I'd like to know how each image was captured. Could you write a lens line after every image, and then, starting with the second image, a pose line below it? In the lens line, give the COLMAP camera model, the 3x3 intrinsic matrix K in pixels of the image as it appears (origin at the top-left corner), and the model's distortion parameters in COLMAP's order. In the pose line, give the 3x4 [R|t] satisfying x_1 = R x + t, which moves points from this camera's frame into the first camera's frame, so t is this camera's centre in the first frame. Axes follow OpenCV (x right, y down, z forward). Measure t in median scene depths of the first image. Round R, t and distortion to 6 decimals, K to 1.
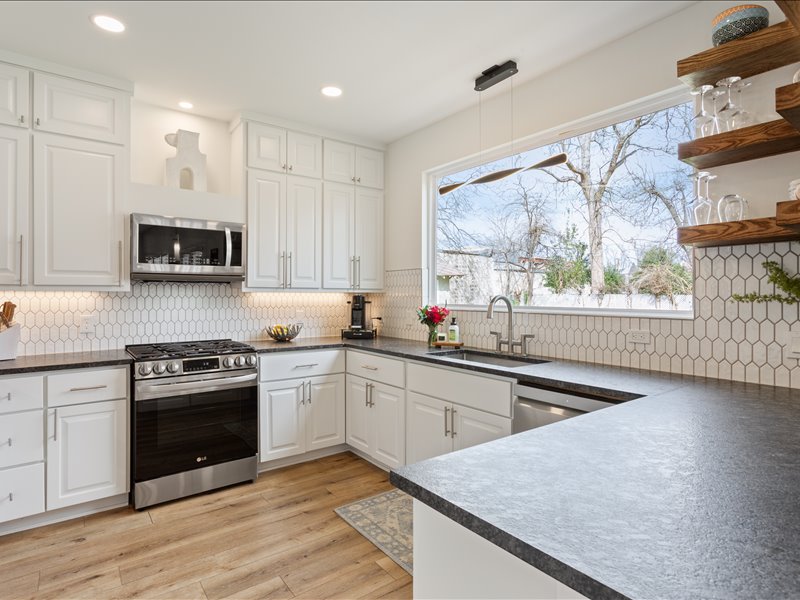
lens RADIAL K [[467.5, 0, 381.9], [0, 467.5, 294.4], [0, 0, 1]] dist [-0.008198, 0.011802]
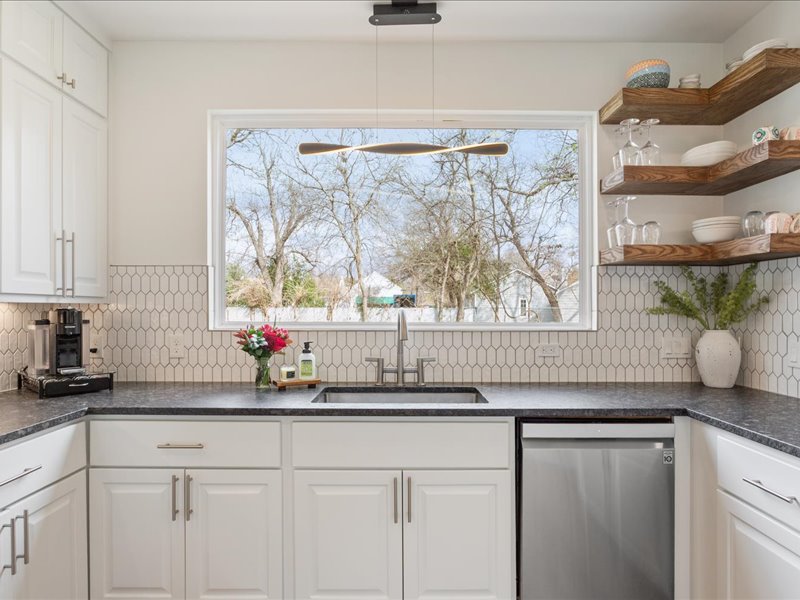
lens RADIAL K [[467.5, 0, 388.1], [0, 467.5, 309.9], [0, 0, 1]] dist [-0.008198, 0.011802]
pose [[0.566830, -0.002882, 0.823830, -0.343059], [-0.001794, 0.999987, 0.004732, 0.000241], [-0.823833, -0.004160, 0.566817, 0.531322]]
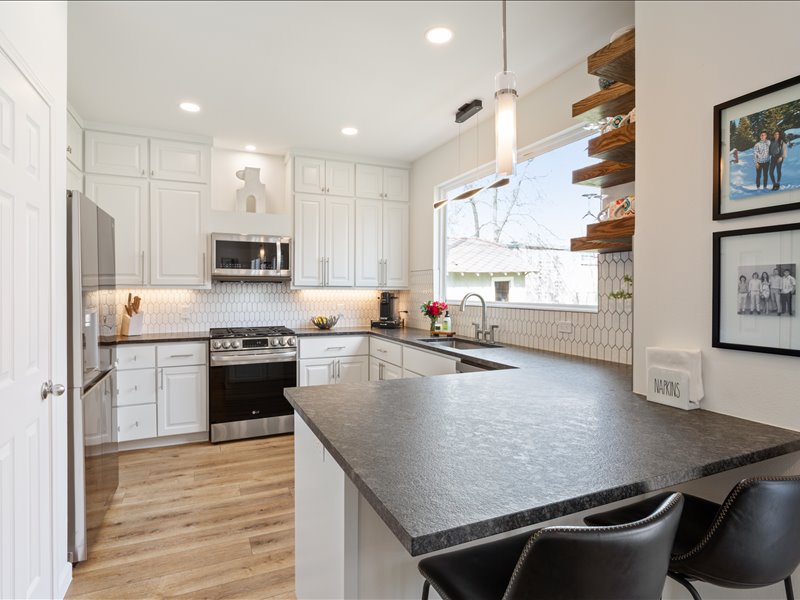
lens RADIAL K [[467.5, 0, 359.0], [0, 467.5, 299.3], [0, 0, 1]] dist [-0.008198, 0.011802]
pose [[0.962855, 0.005621, -0.269959, 0.263322], [-0.000473, 0.999817, 0.019131, -0.002890], [0.270018, -0.018293, 0.962682, -0.221697]]
